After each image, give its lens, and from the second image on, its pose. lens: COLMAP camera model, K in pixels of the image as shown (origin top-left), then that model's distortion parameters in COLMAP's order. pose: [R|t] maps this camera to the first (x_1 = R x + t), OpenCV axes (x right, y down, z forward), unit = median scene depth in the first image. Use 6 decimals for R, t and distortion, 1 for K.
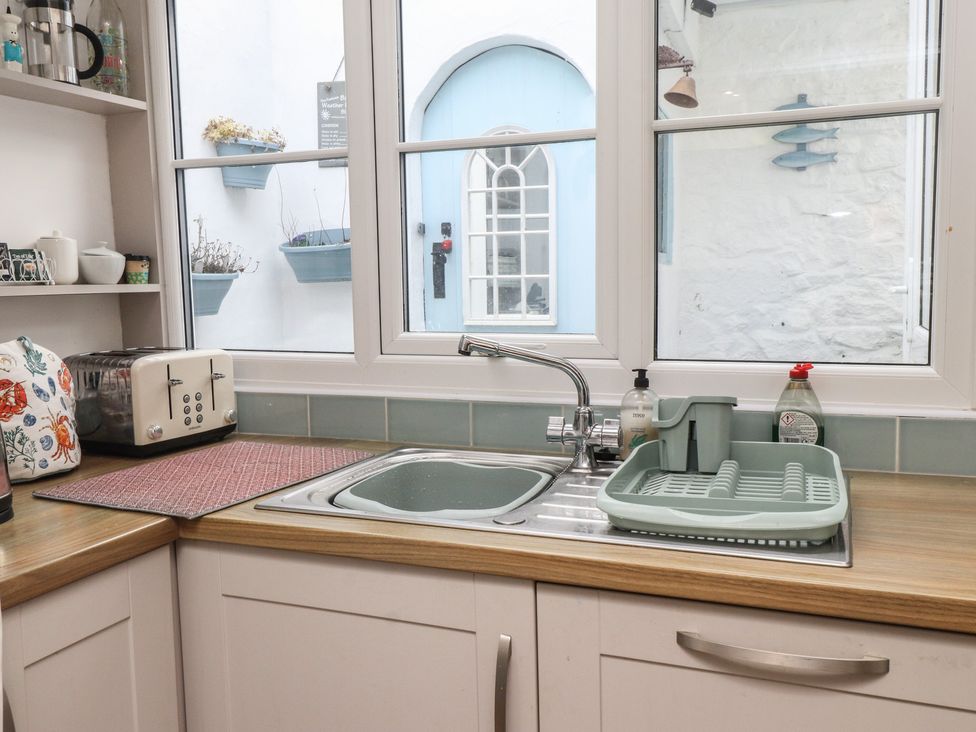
lens RADIAL K [[881.5, 0, 488.0], [0, 881.5, 366.0], [0, 0, 1]] dist [0.017272, -0.008722]
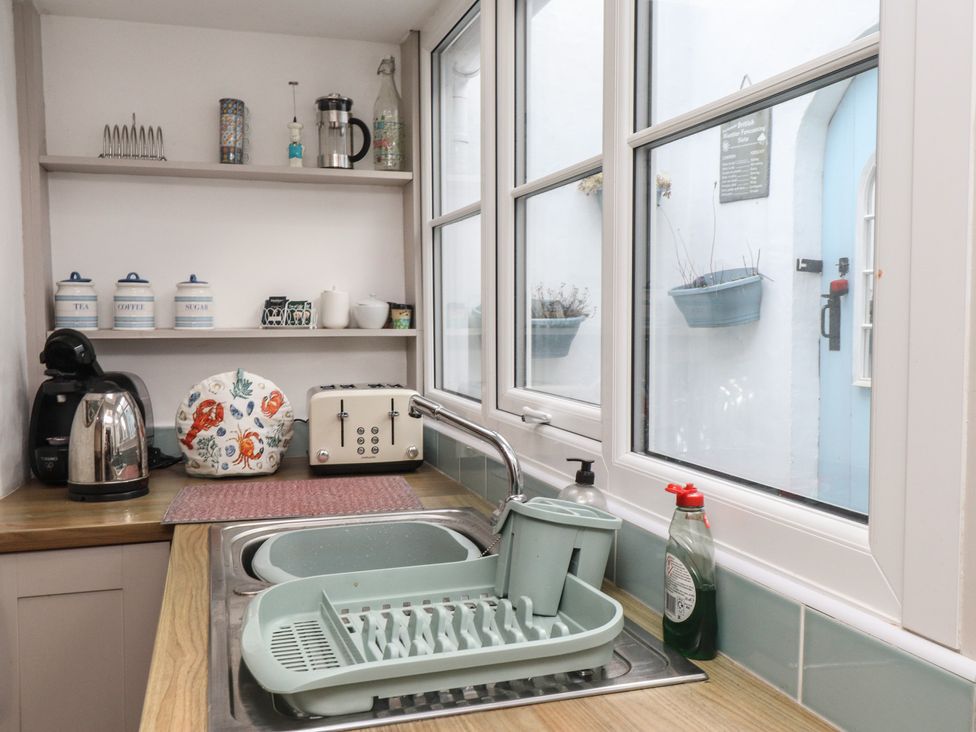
lens RADIAL K [[881.5, 0, 488.0], [0, 881.5, 366.0], [0, 0, 1]] dist [0.017272, -0.008722]
pose [[0.625181, 0.058073, -0.778316, 0.651066], [-0.085281, 0.996340, 0.005838, -0.068050], [0.775806, 0.062726, 0.627846, 0.409126]]
